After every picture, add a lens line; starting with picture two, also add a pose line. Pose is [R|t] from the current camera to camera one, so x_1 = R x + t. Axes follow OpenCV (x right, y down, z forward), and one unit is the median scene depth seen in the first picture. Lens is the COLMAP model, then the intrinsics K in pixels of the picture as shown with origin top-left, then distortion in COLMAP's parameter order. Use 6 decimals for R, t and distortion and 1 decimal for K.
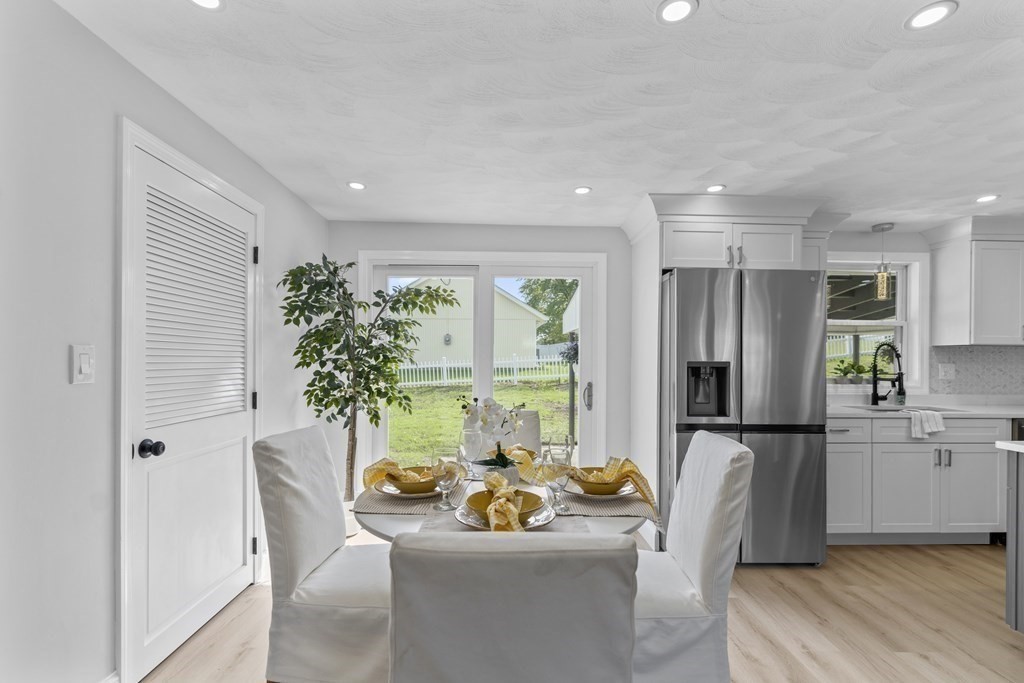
lens RADIAL K [[462.8, 0, 511.9], [0, 462.8, 358.4], [0, 0, 1]] dist [-0.004303, 0.000444]
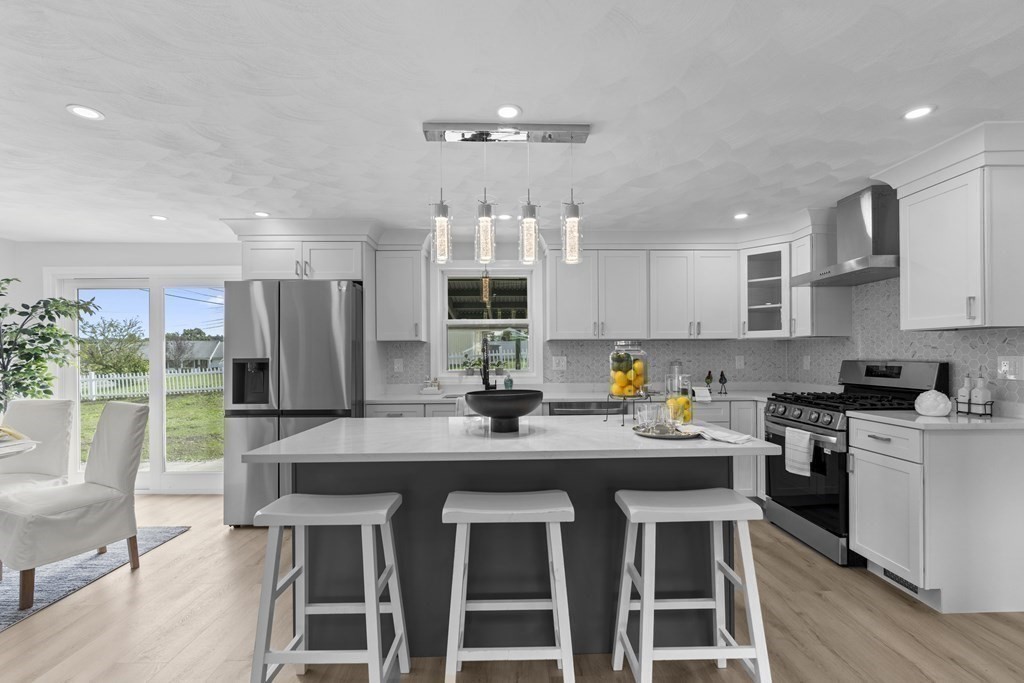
lens RADIAL K [[460.5, 0, 515.9], [0, 460.5, 352.7], [0, 0, 1]] dist [-0.003629, 0.000086]
pose [[0.999827, -0.014490, -0.011645, 1.034552], [0.014432, 0.999883, -0.005035, 0.008084], [0.011716, 0.004866, 0.999920, -0.175603]]
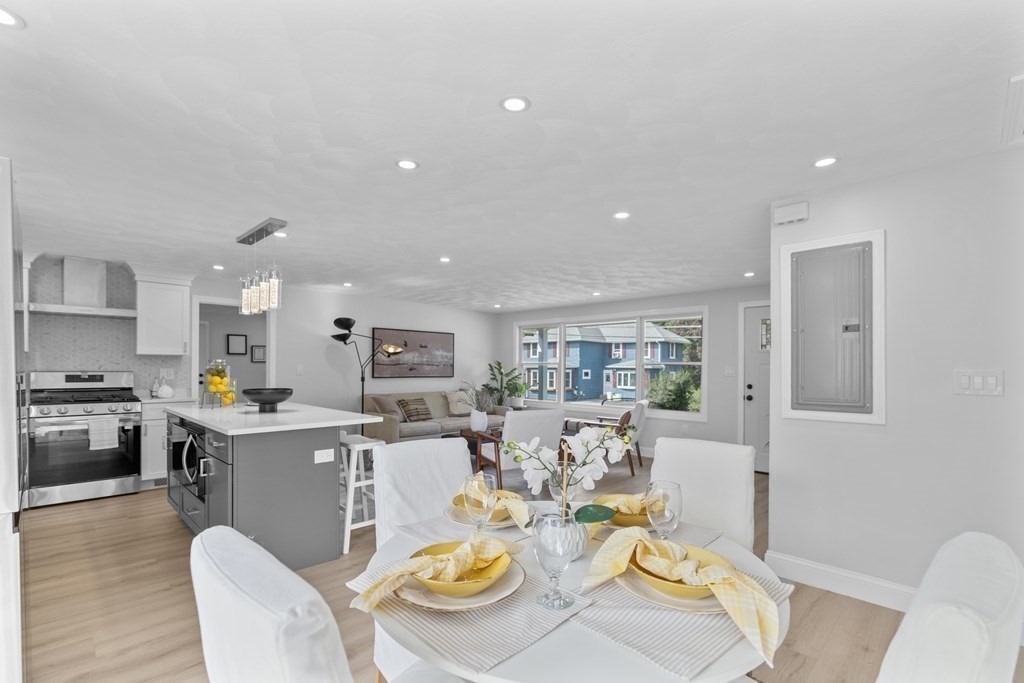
lens RADIAL K [[465.5, 0, 512.8], [0, 465.5, 367.9], [0, 0, 1]] dist [-0.002677, -0.000169]
pose [[-0.695806, -0.012803, 0.718116, -0.270860], [-0.012451, 0.999906, 0.005763, -0.006285], [-0.718122, -0.004932, -0.695900, 0.885102]]
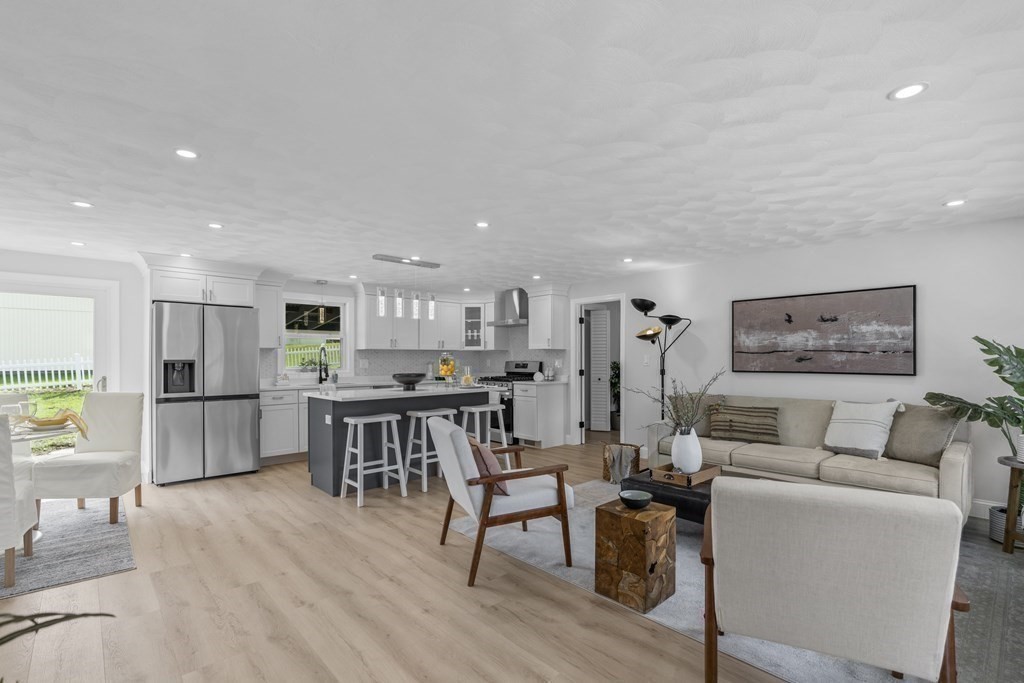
lens RADIAL K [[476.6, 0, 516.5], [0, 476.6, 357.0], [0, 0, 1]] dist [-0.002116, 0.000263]
pose [[0.751732, -0.008775, 0.659410, 0.188539], [0.008366, 0.999958, 0.003769, 0.000433], [-0.659416, 0.002683, 0.751774, -0.990800]]
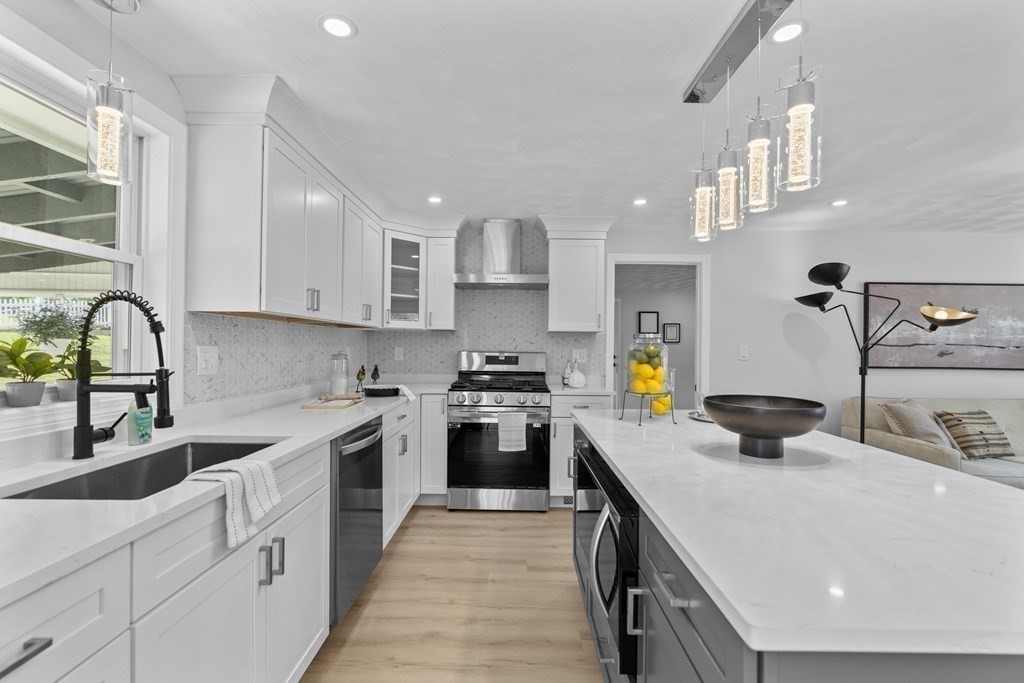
lens RADIAL K [[461.4, 0, 513.8], [0, 461.4, 342.9], [0, 0, 1]] dist [-0.001838, 0.000775]
pose [[0.029747, -0.001234, 0.999557, 0.501450], [-0.012637, 0.999919, 0.001610, 0.003297], [-0.999478, -0.012680, 0.029729, 0.760425]]
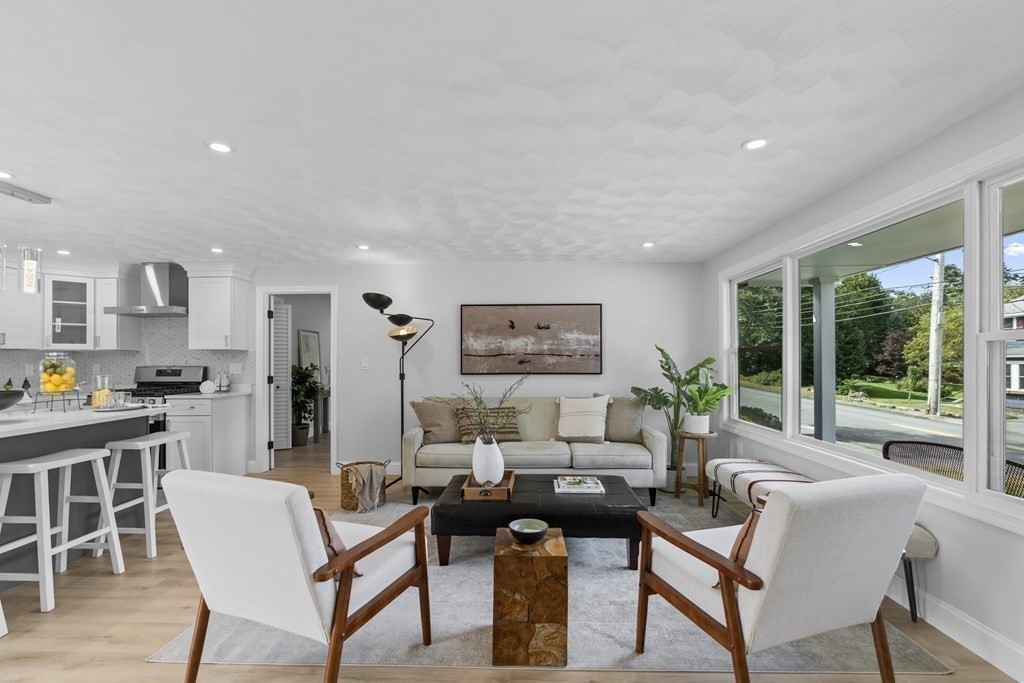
lens RADIAL K [[462.8, 0, 511.9], [0, 462.8, 358.4], [0, 0, 1]] dist [-0.004303, 0.000444]
pose [[0.058434, -0.005177, 0.998278, 0.223034], [0.004729, 0.999977, 0.004909, 0.000684], [-0.998280, 0.004434, 0.058457, -0.506824]]
